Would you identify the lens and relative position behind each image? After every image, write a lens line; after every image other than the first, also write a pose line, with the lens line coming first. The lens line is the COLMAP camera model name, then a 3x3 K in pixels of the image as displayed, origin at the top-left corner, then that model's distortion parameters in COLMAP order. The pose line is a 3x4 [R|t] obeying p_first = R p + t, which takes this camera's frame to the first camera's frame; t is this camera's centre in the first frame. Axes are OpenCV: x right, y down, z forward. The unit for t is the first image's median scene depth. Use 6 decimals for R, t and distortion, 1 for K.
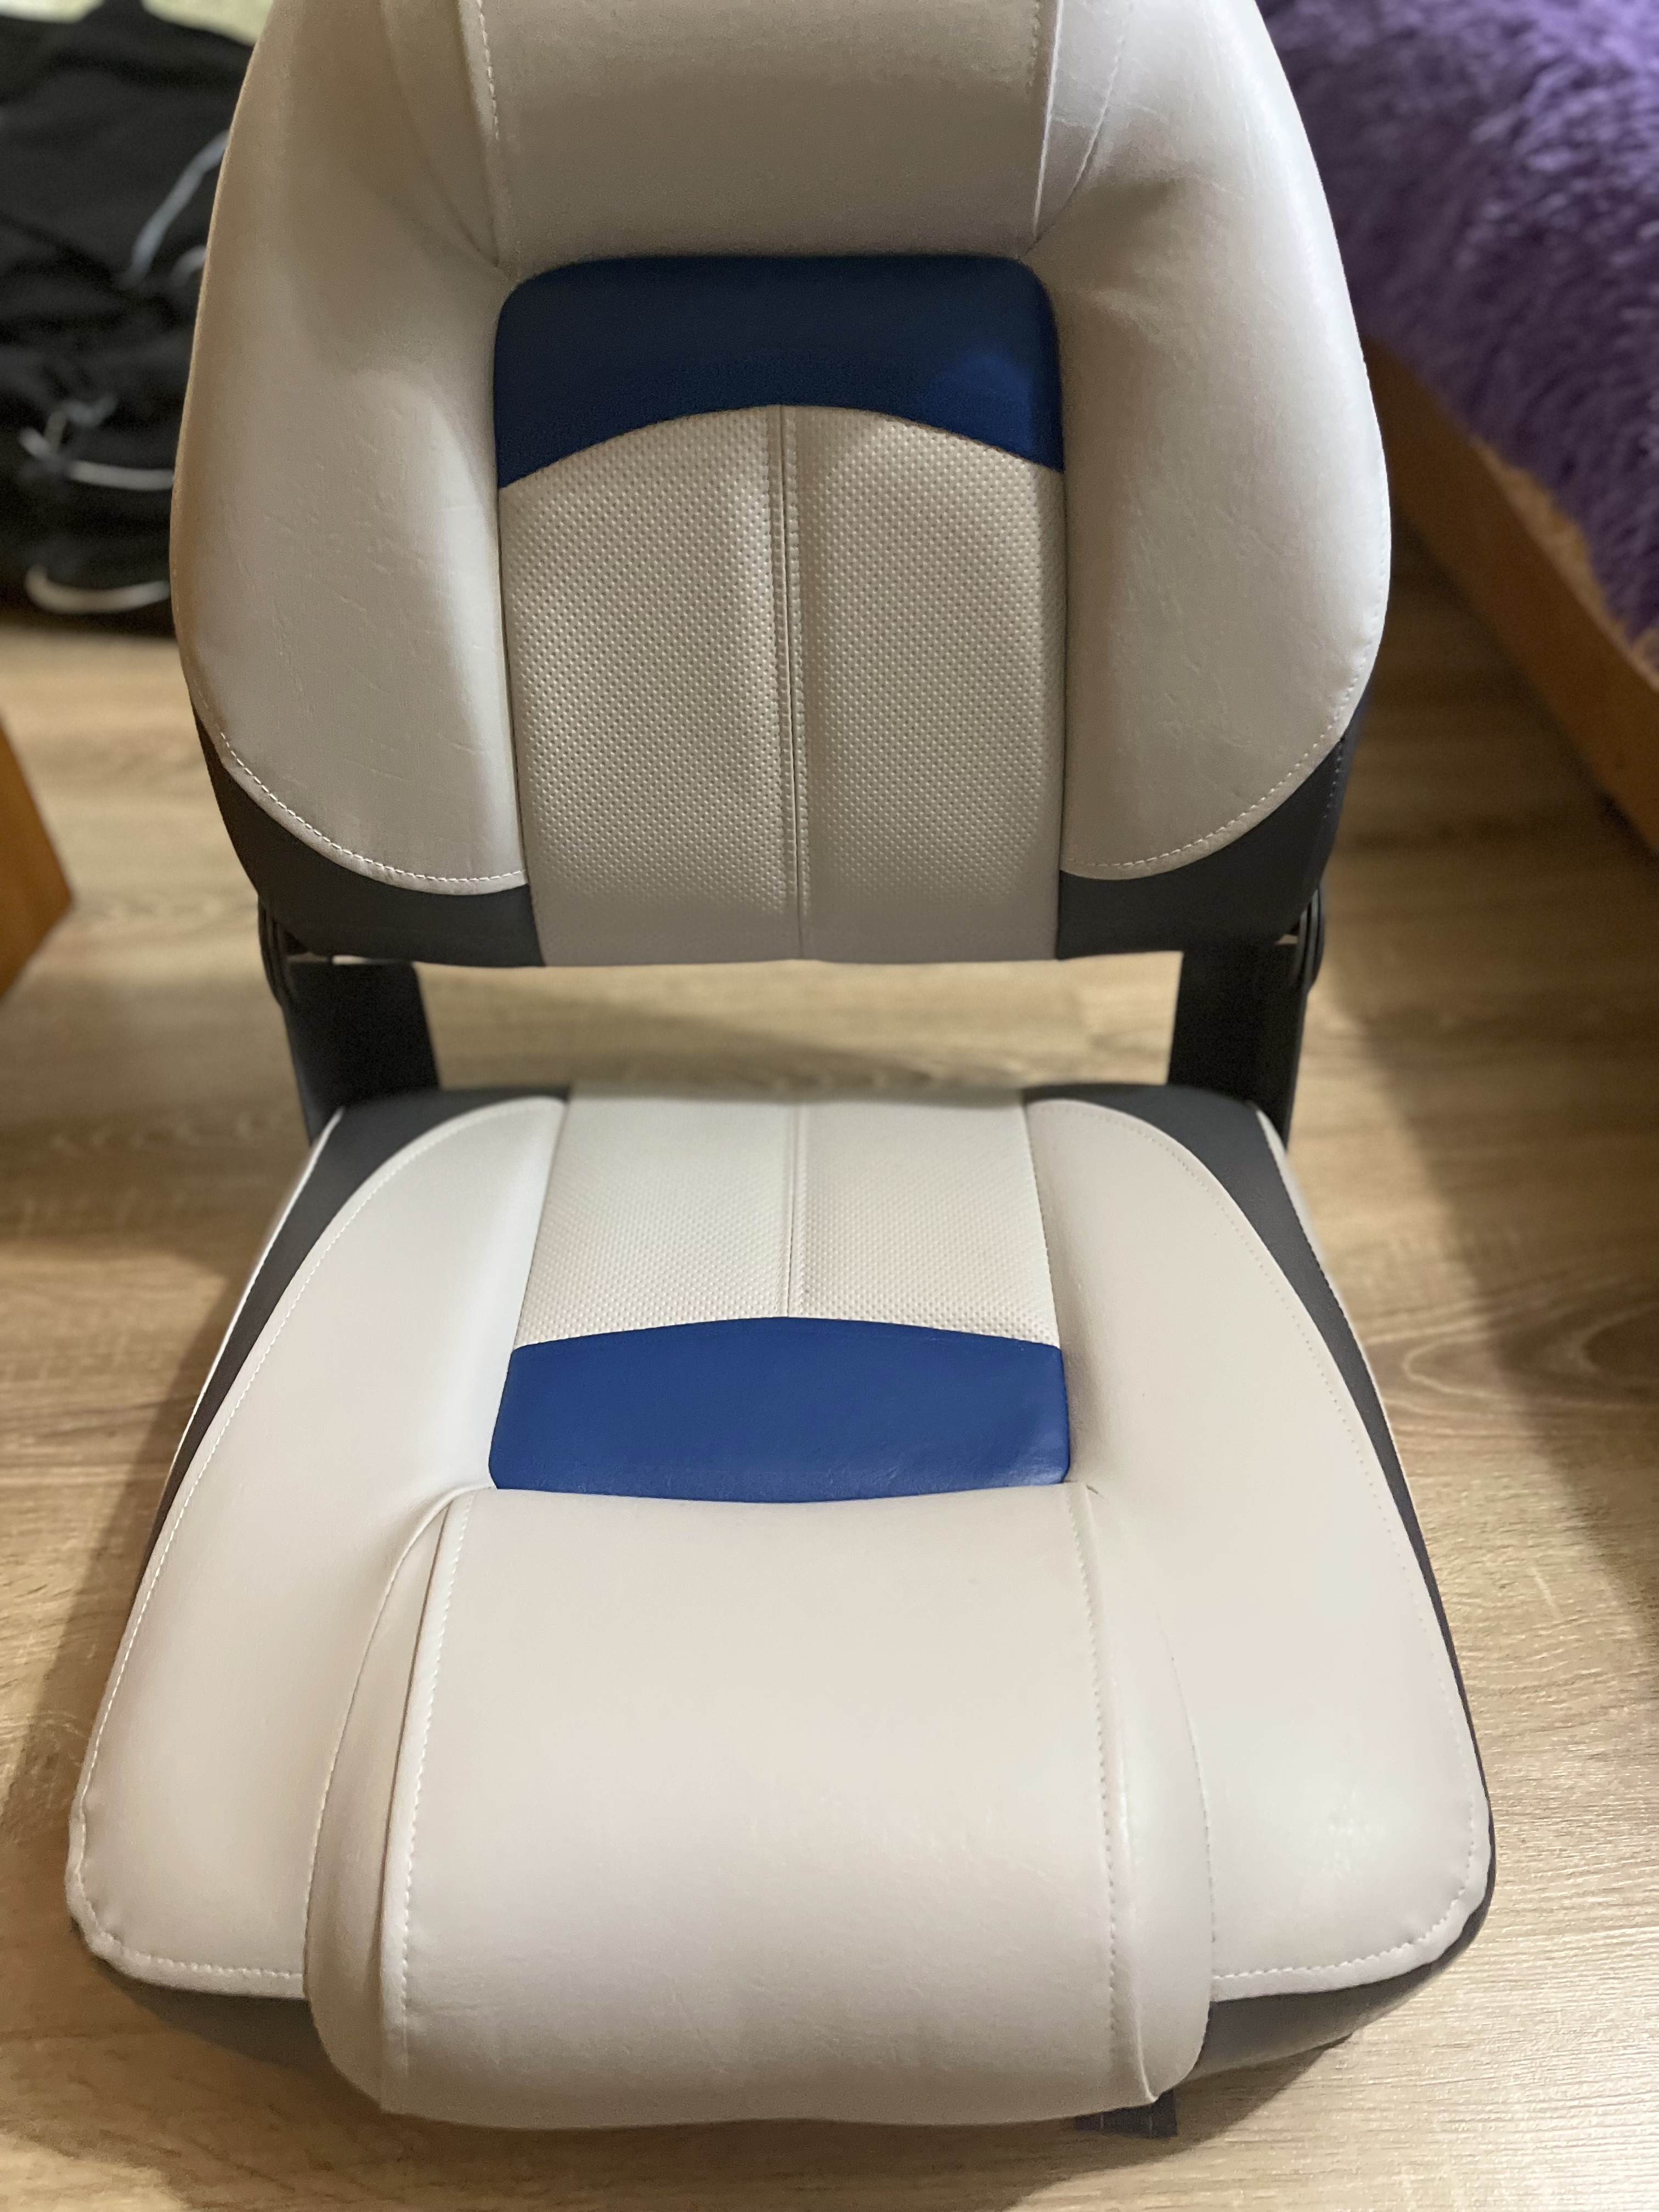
lens RADIAL K [[1704.1, 0, 829.5], [0, 1704.1, 1106.0], [0, 0, 1]] dist [0.072999, -0.112877]
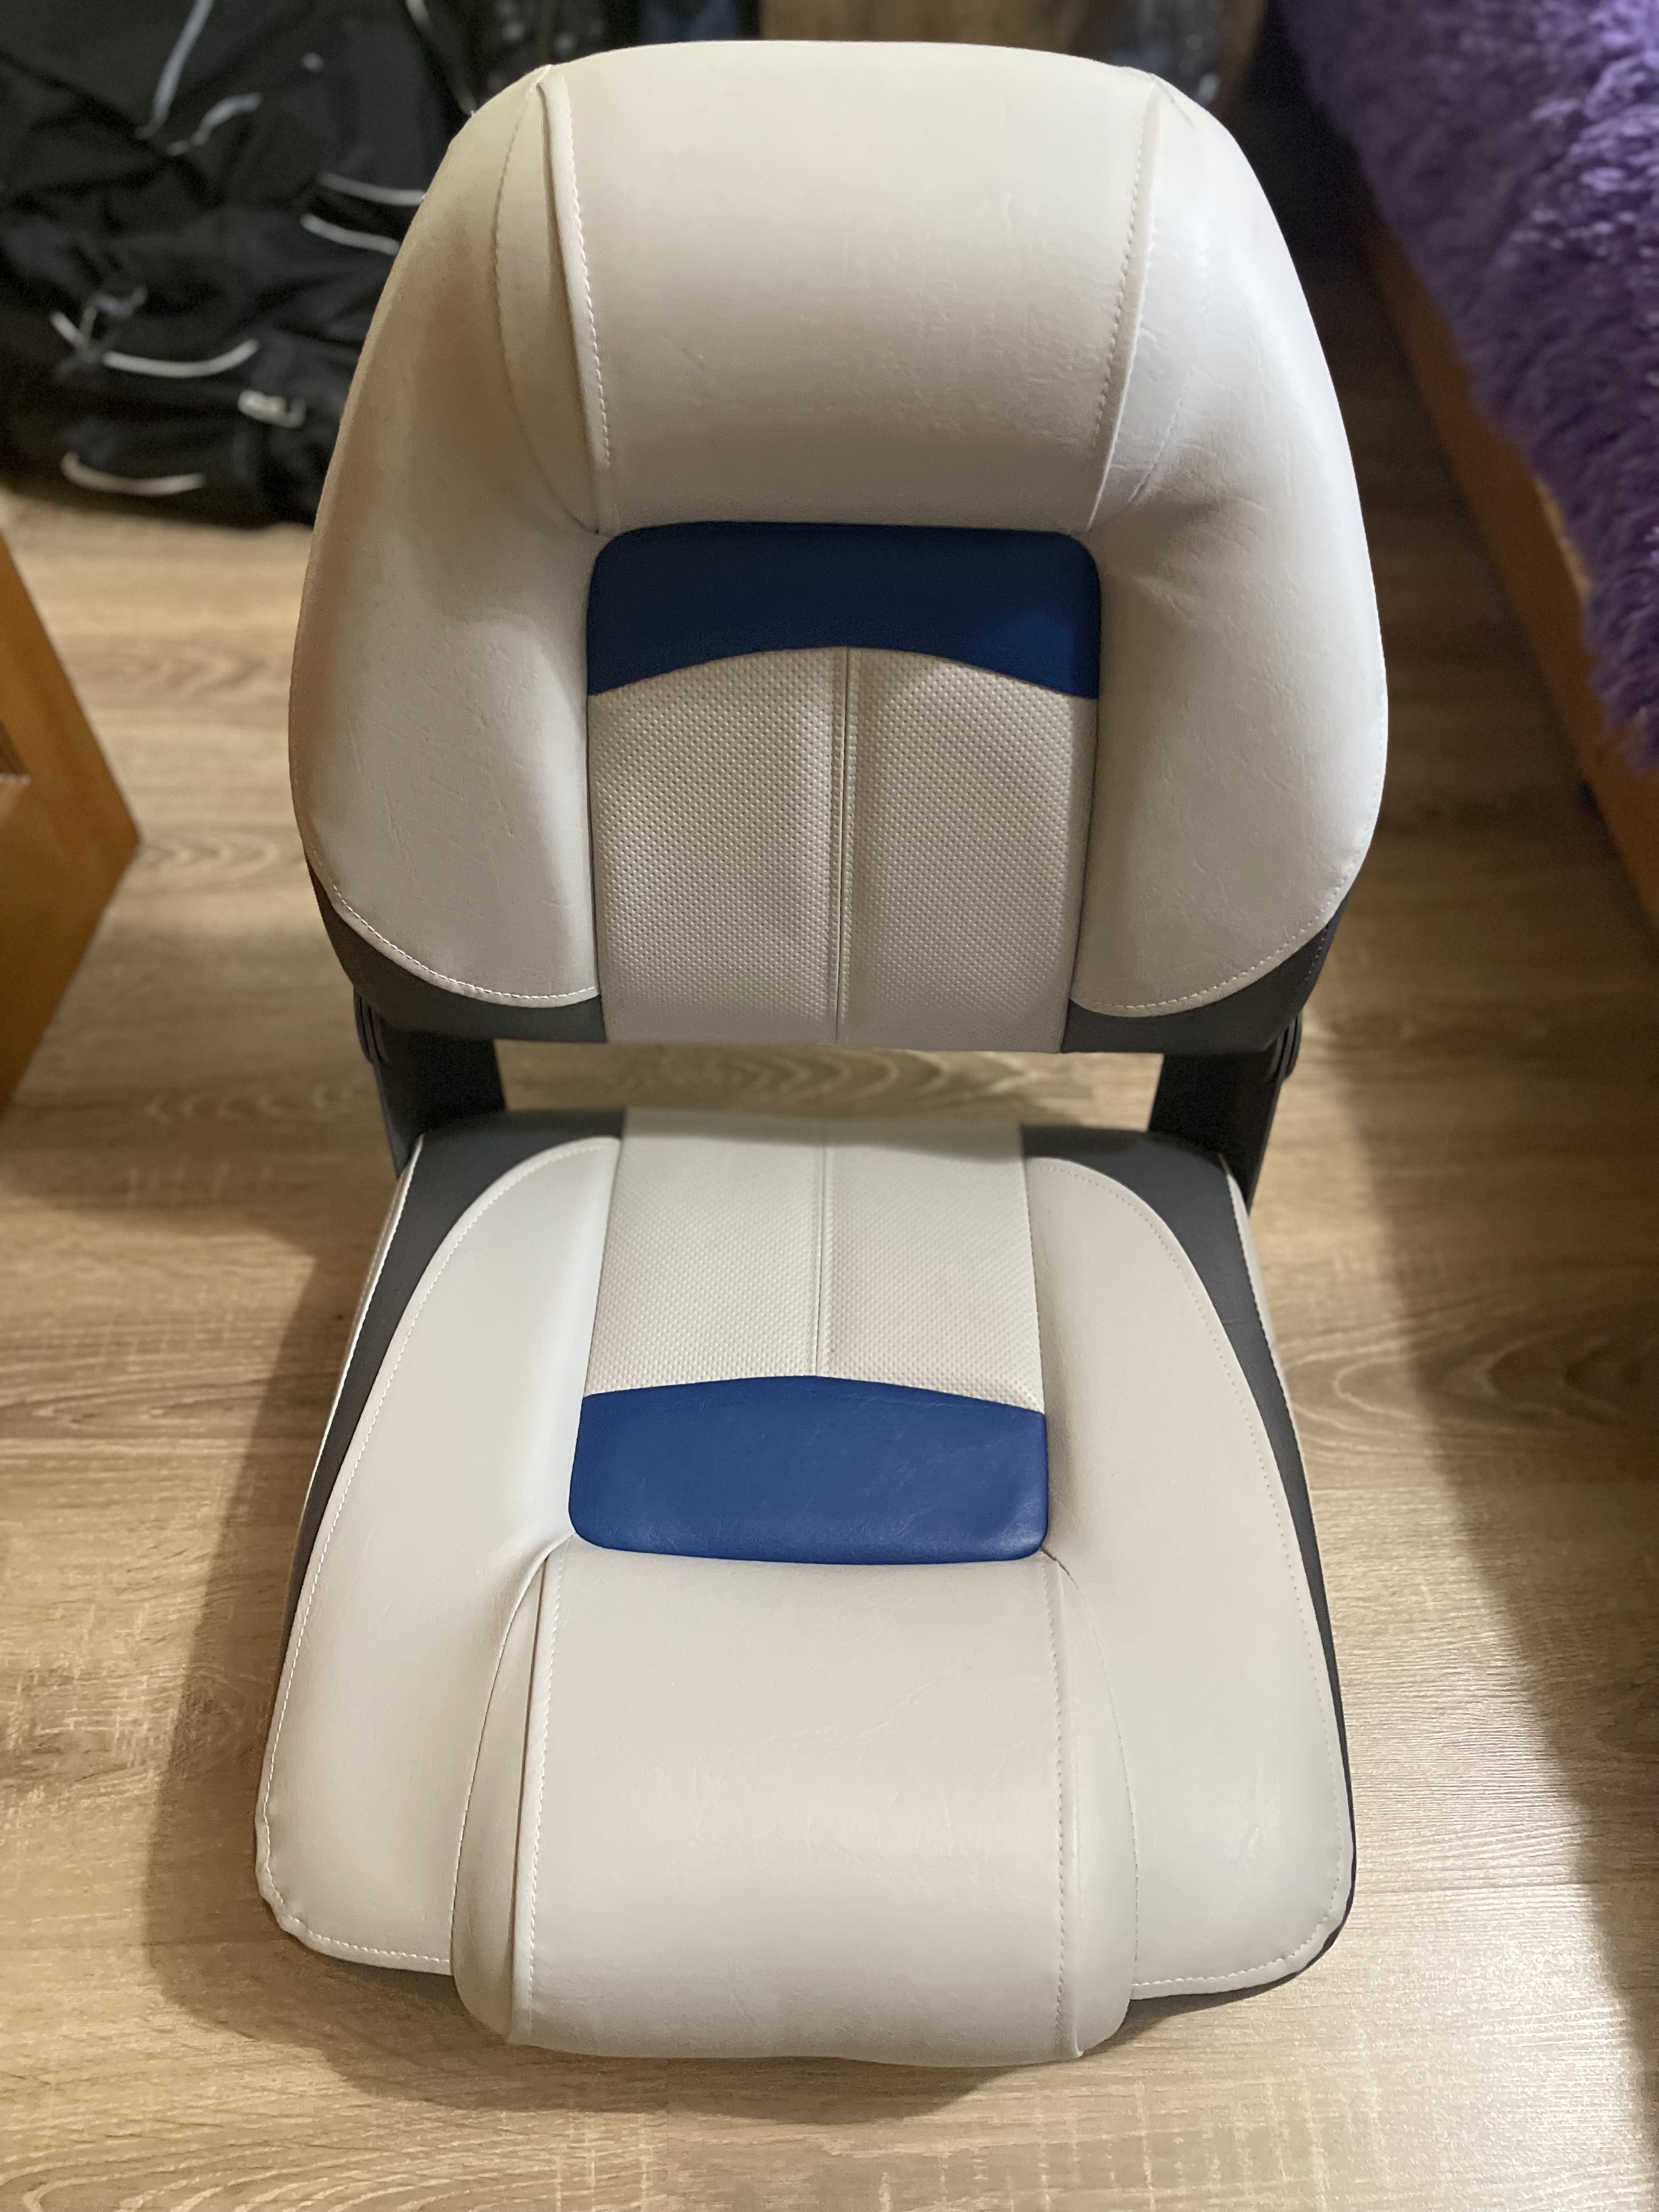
lens RADIAL K [[1704.1, 0, 829.5], [0, 1704.1, 1106.0], [0, 0, 1]] dist [0.072999, -0.112877]
pose [[0.999209, 0.035481, 0.017943, -0.041212], [-0.038328, 0.979590, 0.197317, -0.280233], [-0.010576, -0.197848, 0.980176, -0.117409]]
